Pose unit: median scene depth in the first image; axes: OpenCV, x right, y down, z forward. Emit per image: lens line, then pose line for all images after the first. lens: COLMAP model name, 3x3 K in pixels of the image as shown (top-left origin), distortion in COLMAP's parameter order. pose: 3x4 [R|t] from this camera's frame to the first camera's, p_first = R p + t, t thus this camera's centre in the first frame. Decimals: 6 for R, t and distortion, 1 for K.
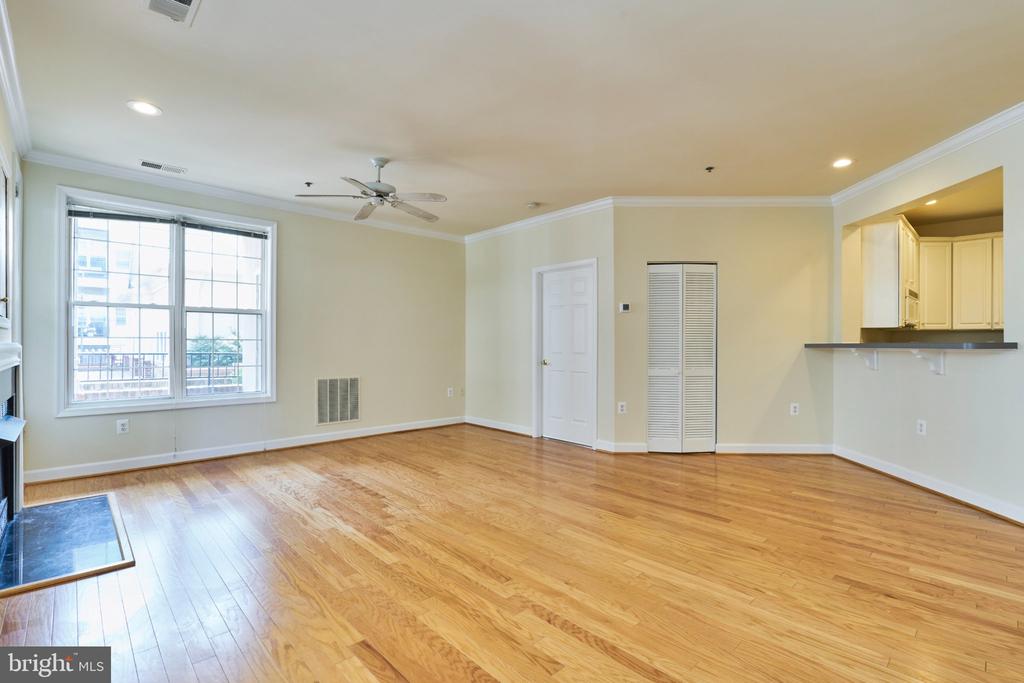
lens RADIAL K [[475.5, 0, 509.9], [0, 475.5, 337.5], [0, 0, 1]] dist [-0.017658, 0.004451]
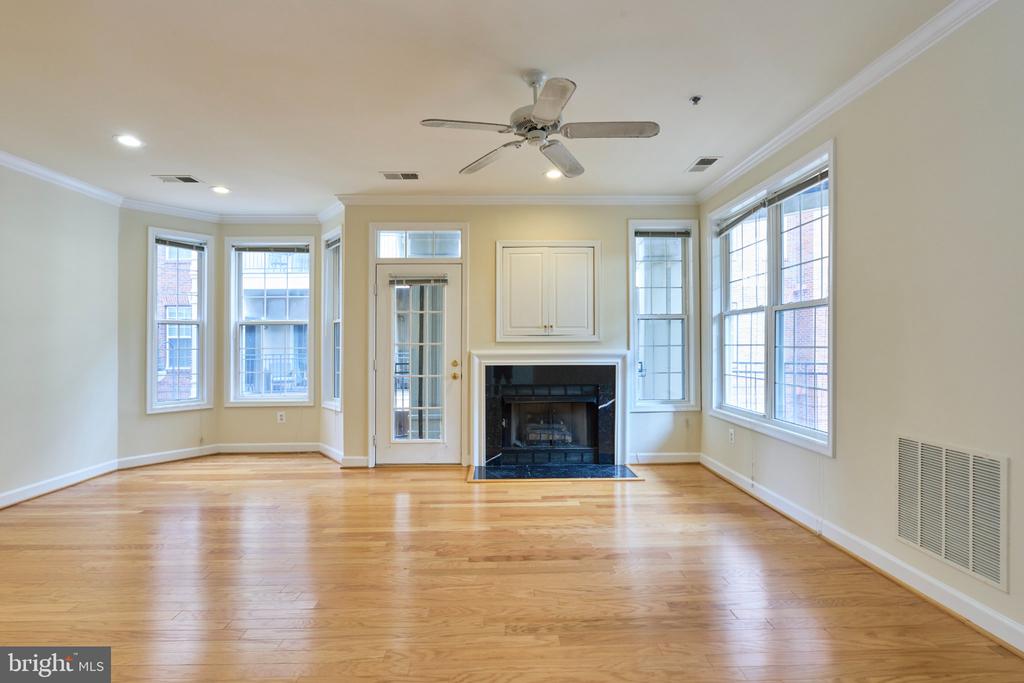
lens RADIAL K [[475.5, 0, 510.1], [0, 475.5, 345.9], [0, 0, 1]] dist [-0.017658, 0.004451]
pose [[-0.667186, 0.002800, -0.744886, 0.233309], [0.012887, 0.999887, -0.007785, 0.004752], [0.744780, -0.014793, -0.667146, 1.464139]]
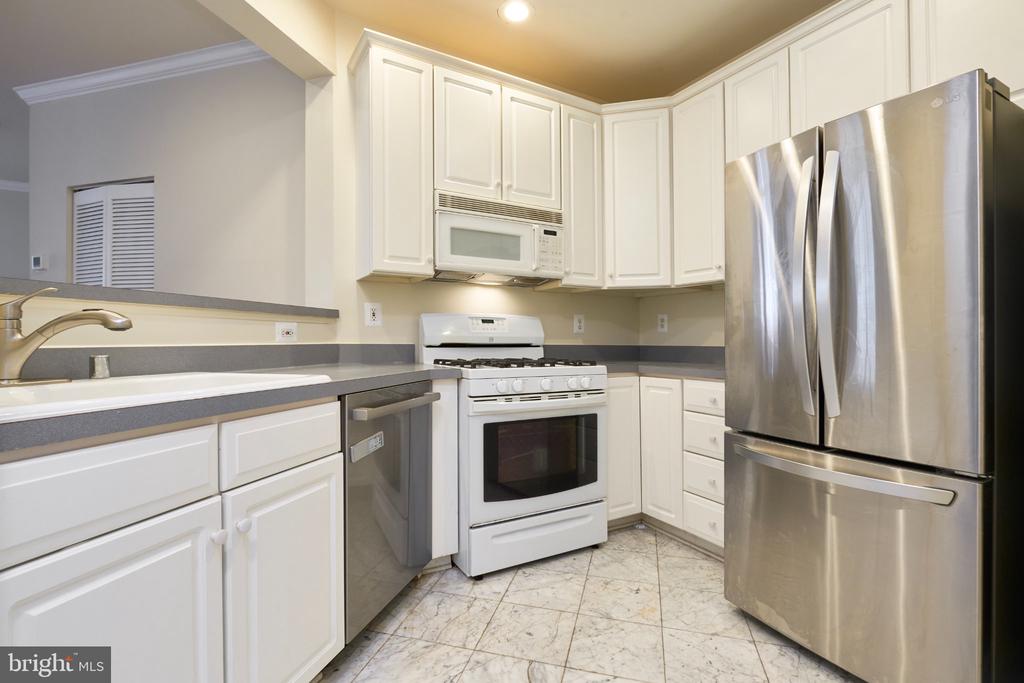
lens RADIAL K [[475.5, 0, 517.6], [0, 475.5, 330.8], [0, 0, 1]] dist [-0.017658, 0.004451]
pose [[0.972337, -0.007443, -0.233464, 1.325837], [0.005129, 0.999932, -0.010519, 0.049512], [0.233526, 0.009031, 0.972309, 0.716247]]
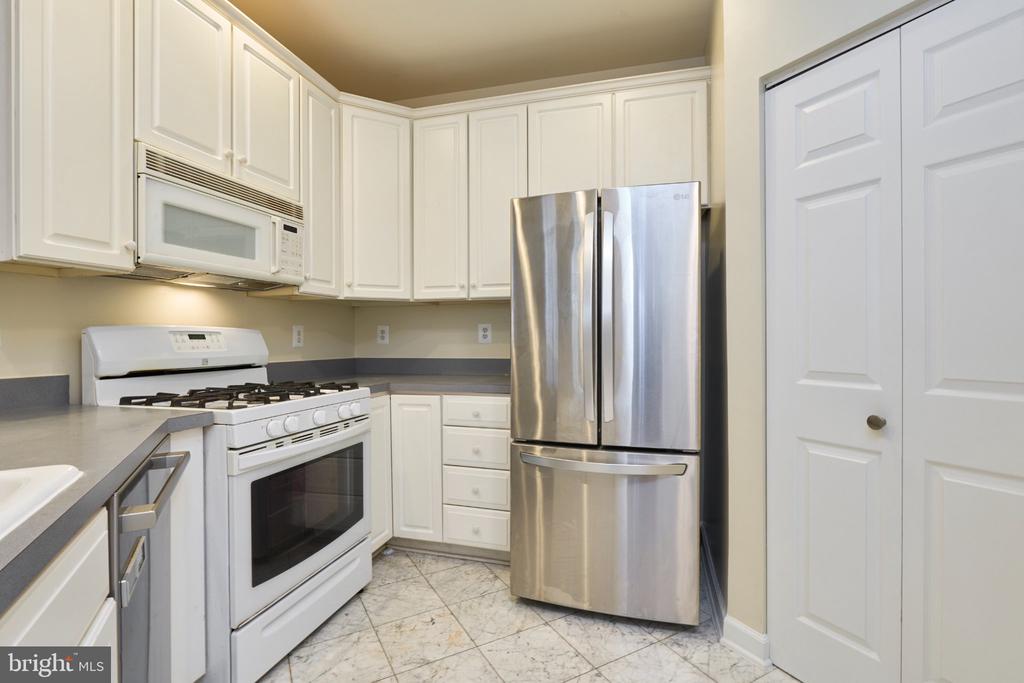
lens RADIAL K [[475.5, 0, 512.6], [0, 475.5, 330.8], [0, 0, 1]] dist [-0.017658, 0.004451]
pose [[0.858158, -0.002398, 0.513381, 1.148663], [0.004093, 0.999989, -0.002171, 0.023934], [-0.513370, 0.003964, 0.858158, 0.778318]]
